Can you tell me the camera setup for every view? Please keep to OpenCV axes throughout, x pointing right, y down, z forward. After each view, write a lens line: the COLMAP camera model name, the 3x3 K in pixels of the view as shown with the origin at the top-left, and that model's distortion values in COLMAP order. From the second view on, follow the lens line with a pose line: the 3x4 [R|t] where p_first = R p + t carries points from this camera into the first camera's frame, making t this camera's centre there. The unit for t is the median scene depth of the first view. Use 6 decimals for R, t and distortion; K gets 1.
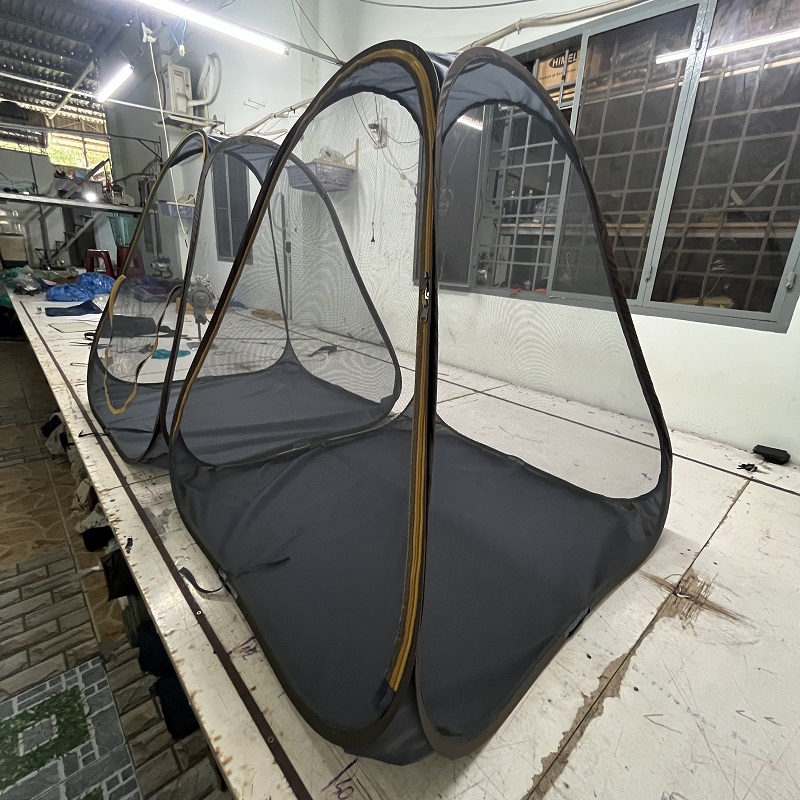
lens RADIAL K [[430.7, 0, 400.0], [0, 430.7, 400.0], [0, 0, 1]] dist [-0.003918, 0.000938]
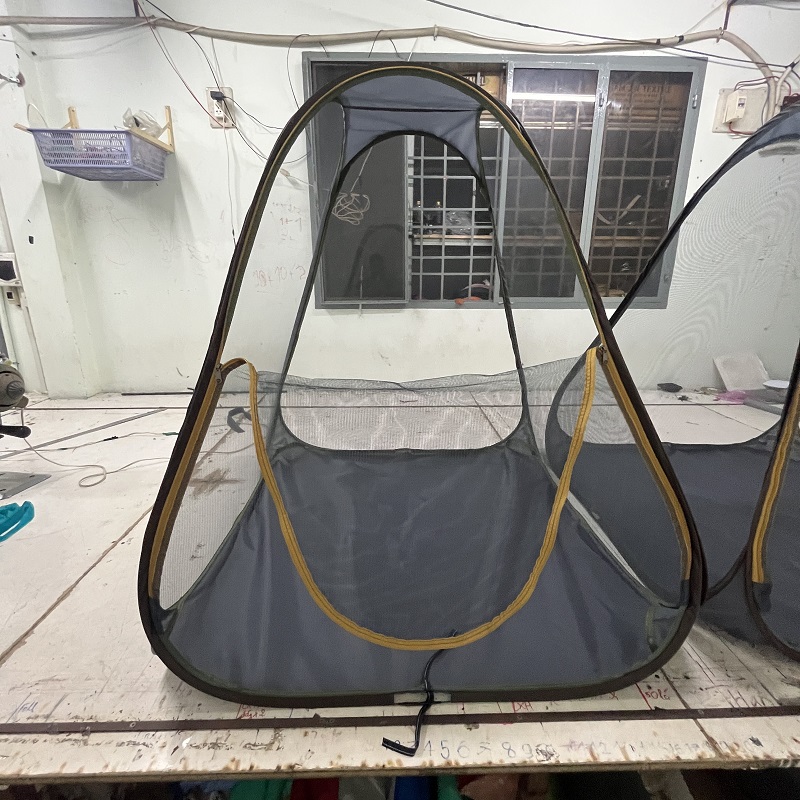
lens RADIAL K [[430.7, 0, 400.0], [0, 430.7, 400.0], [0, 0, 1]] dist [-0.003918, 0.000938]
pose [[0.653259, -0.267828, 0.708182, -0.886995], [0.274995, 0.955400, 0.107656, -0.266485], [-0.705430, 0.124419, 0.697774, 0.629391]]
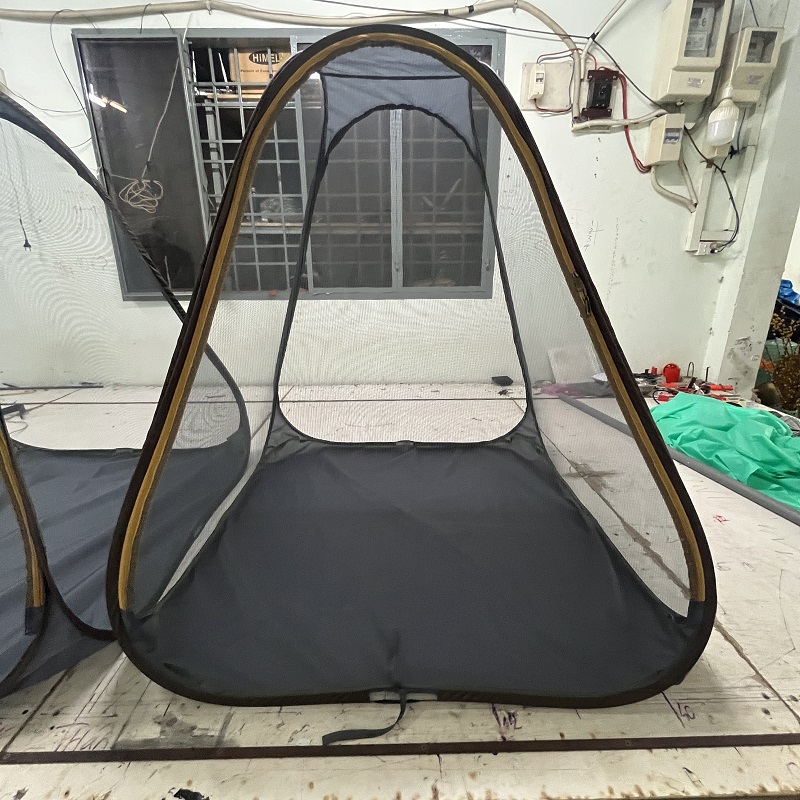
lens RADIAL K [[430.7, 0, 400.0], [0, 430.7, 400.0], [0, 0, 1]] dist [-0.003918, 0.000938]
pose [[0.658994, -0.284207, 0.696386, -0.425333], [0.279518, 0.952092, 0.124055, -0.094161], [-0.698281, 0.112901, 0.706864, 0.215993]]
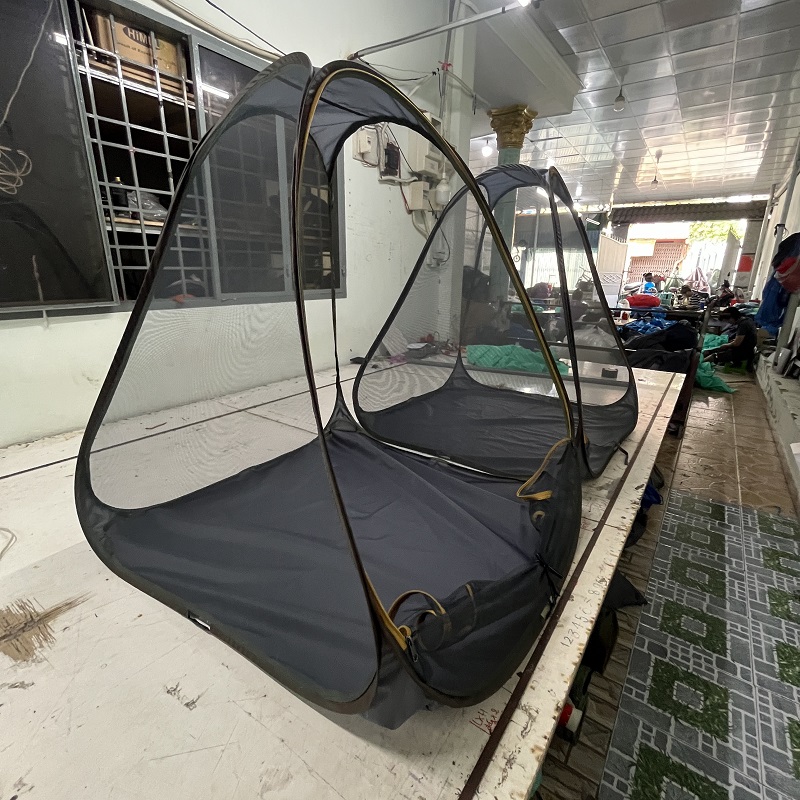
lens RADIAL K [[430.7, 0, 400.0], [0, 430.7, 400.0], [0, 0, 1]] dist [-0.003918, 0.000938]
pose [[-0.201643, -0.340180, 0.918487, -1.022966], [0.289418, 0.875181, 0.387679, -0.422004], [-0.935723, 0.343999, -0.078019, 1.069377]]
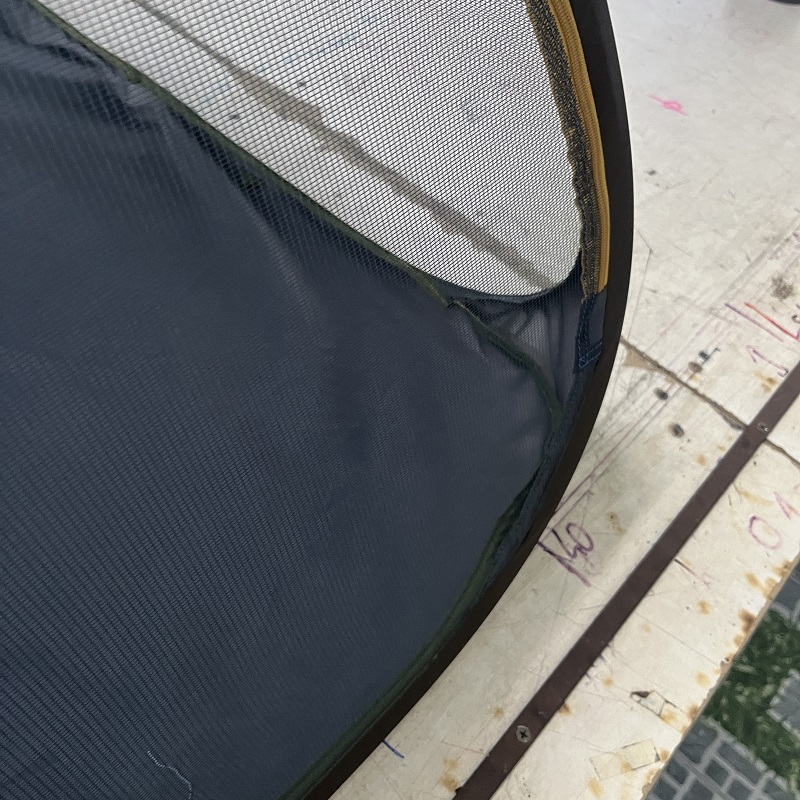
lens RADIAL K [[752.7, 0, 400.0], [0, 752.7, 400.0], [0, 0, 1]] dist [-0.001420, -0.000385]
pose [[-0.089414, -0.861318, 0.500136, -0.138801], [0.204879, 0.475503, 0.855524, 0.024139], [-0.974695, 0.178963, 0.133949, 0.365335]]
